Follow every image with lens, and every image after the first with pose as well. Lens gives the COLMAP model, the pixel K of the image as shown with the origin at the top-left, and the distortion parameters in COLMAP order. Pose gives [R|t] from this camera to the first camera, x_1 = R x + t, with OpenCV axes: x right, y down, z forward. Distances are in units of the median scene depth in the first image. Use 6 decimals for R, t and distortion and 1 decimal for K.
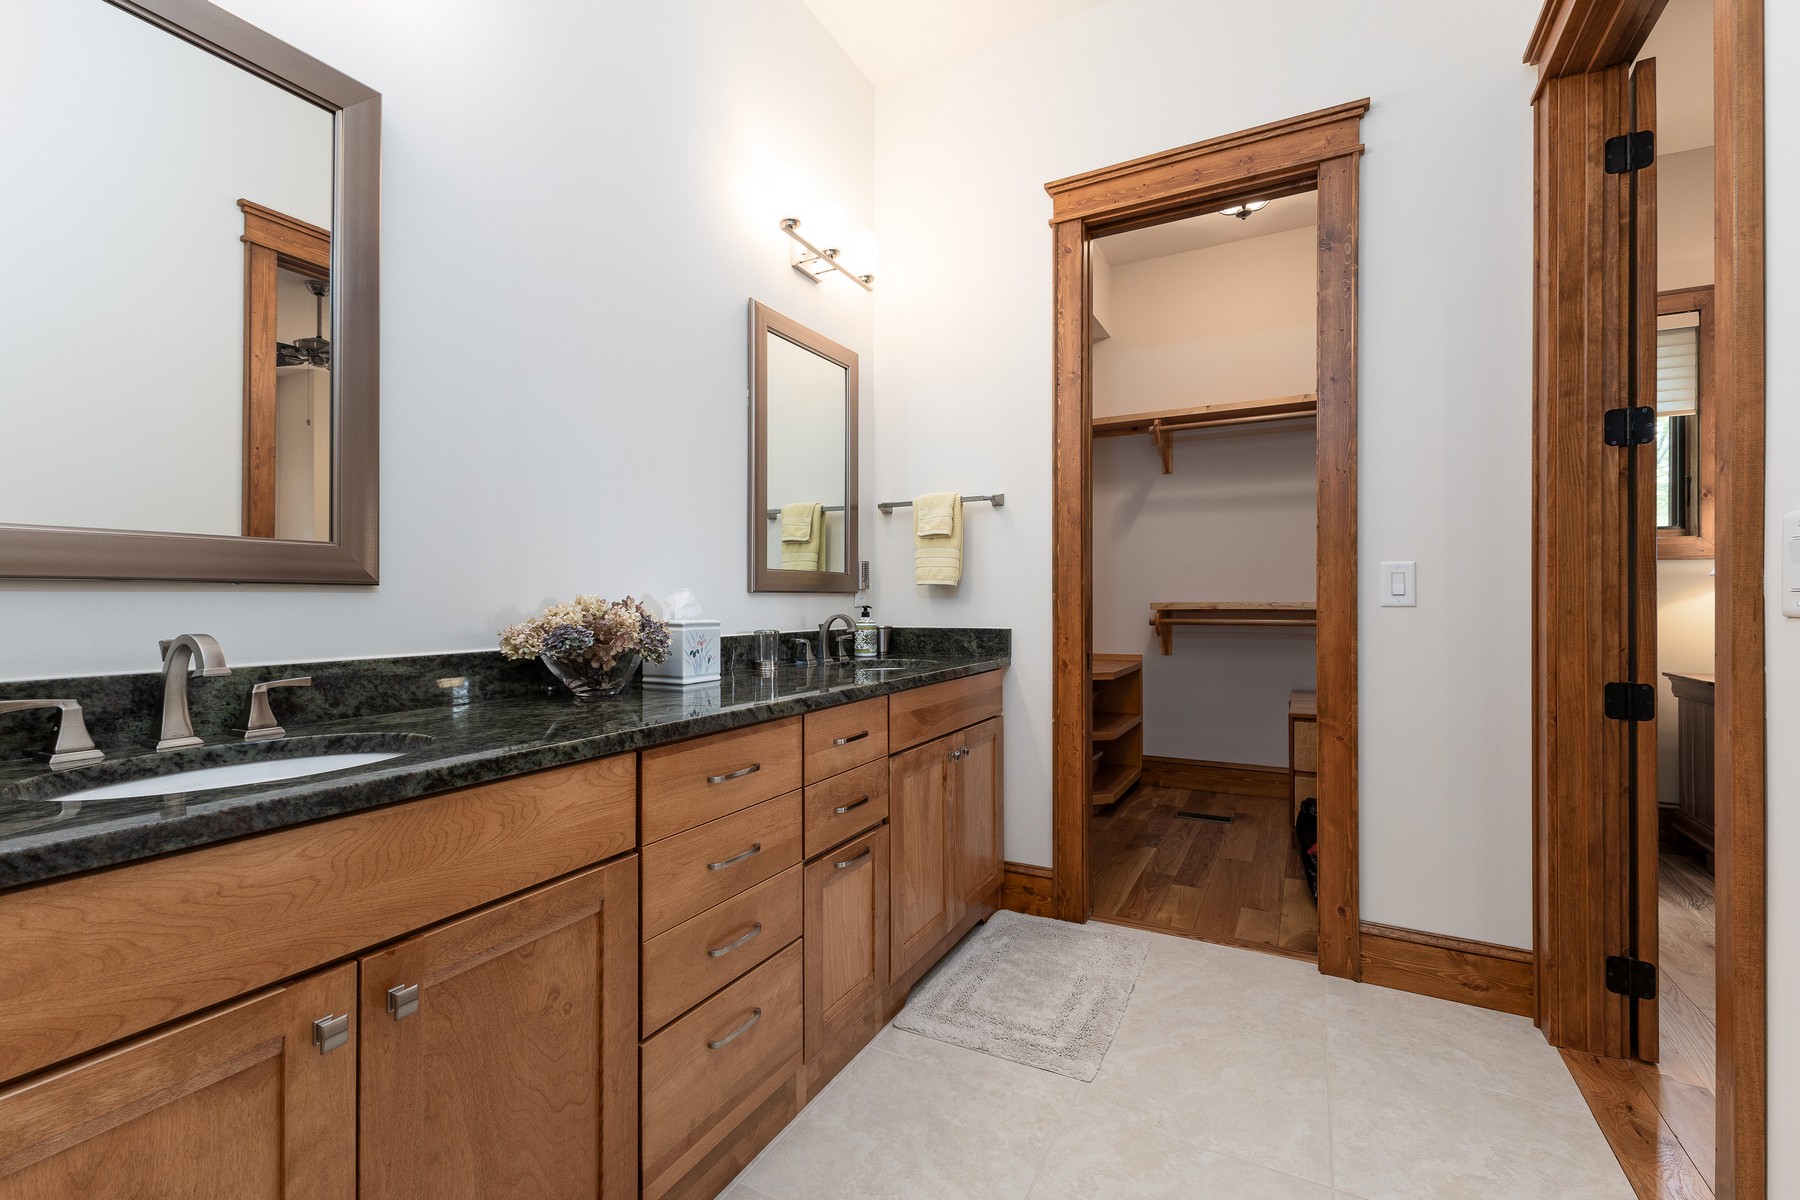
lens RADIAL K [[777.8, 0, 902.2], [0, 777.8, 594.3], [0, 0, 1]] dist [0.007847, -0.000031]
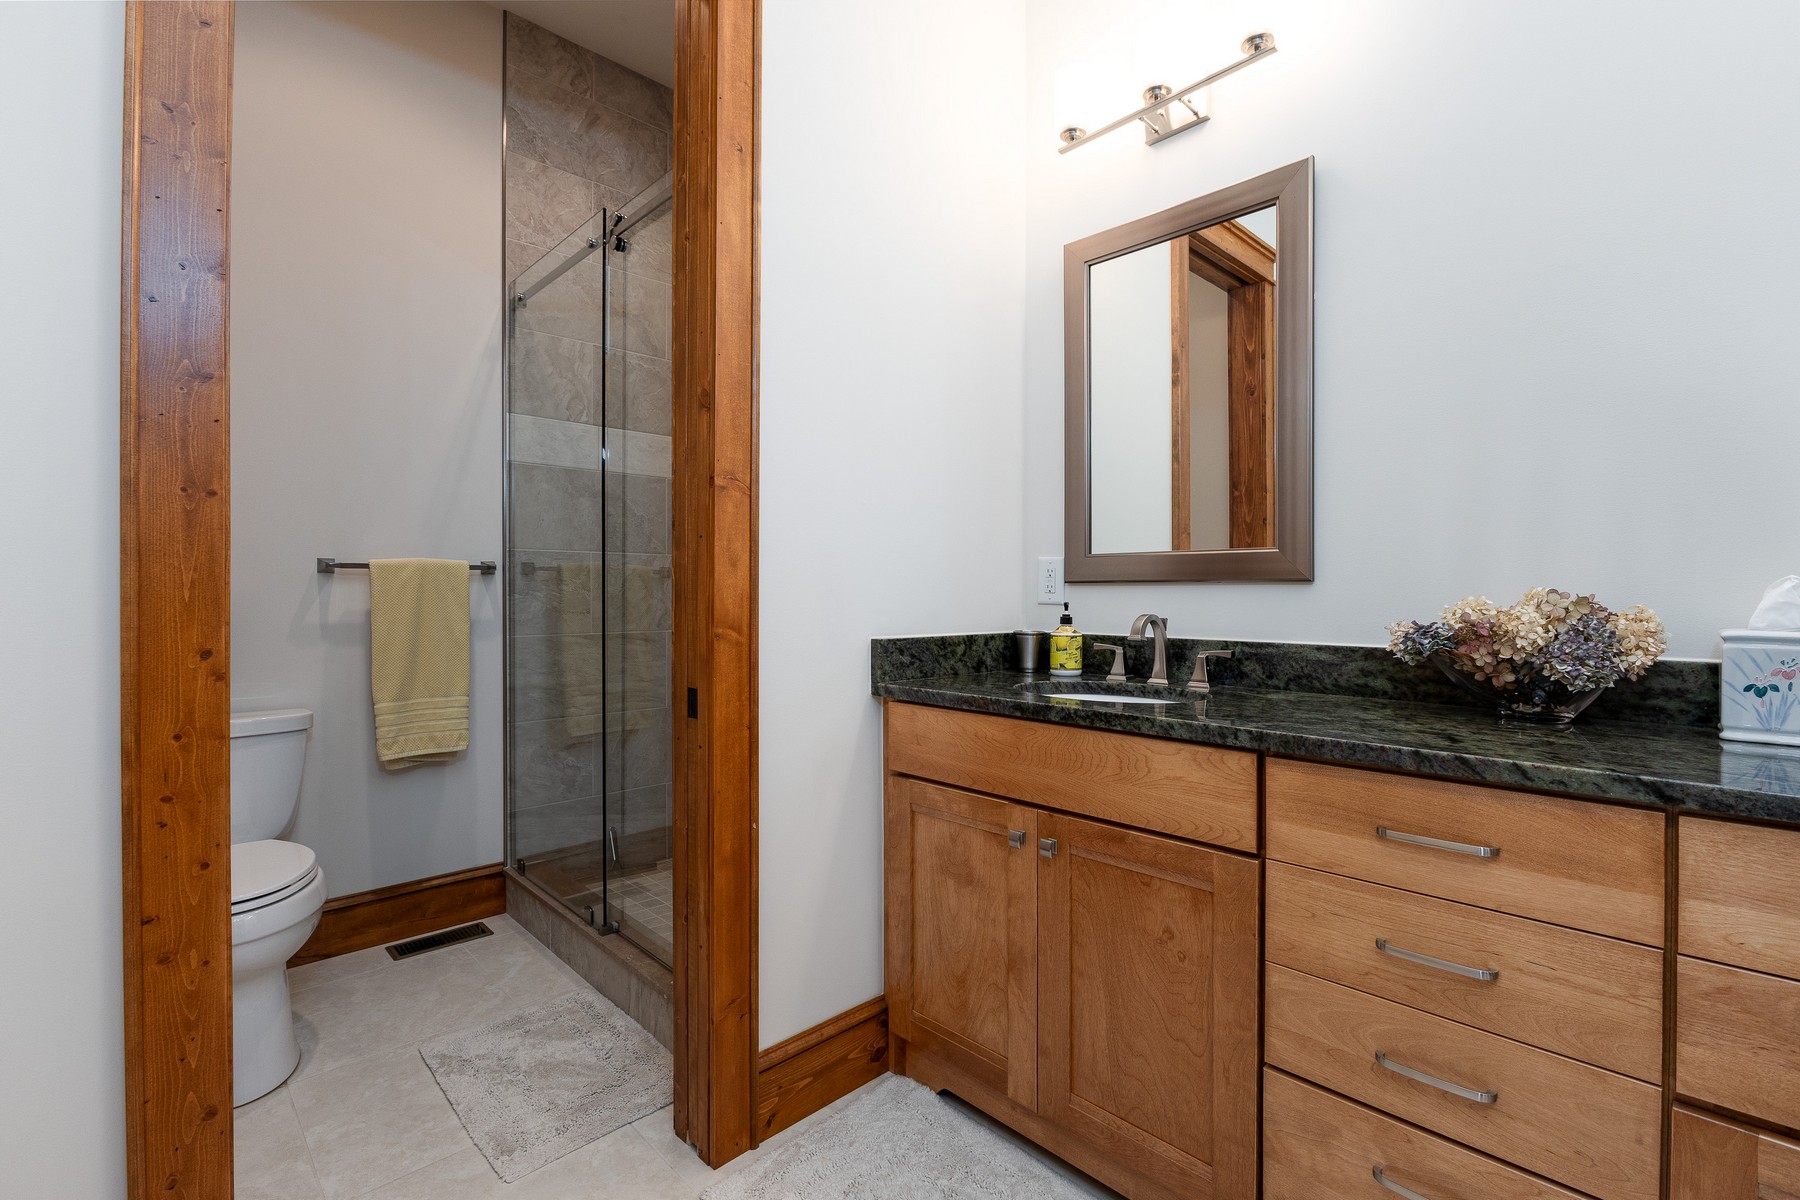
lens RADIAL K [[804.9, 0, 901.3], [0, 804.9, 596.8], [0, 0, 1]] dist [-0.001008, -0.000208]
pose [[-0.307156, 0.006298, -0.951638, 0.716475], [0.004456, 0.999977, 0.005179, 0.003321], [0.951649, -0.002650, -0.307177, 0.875809]]
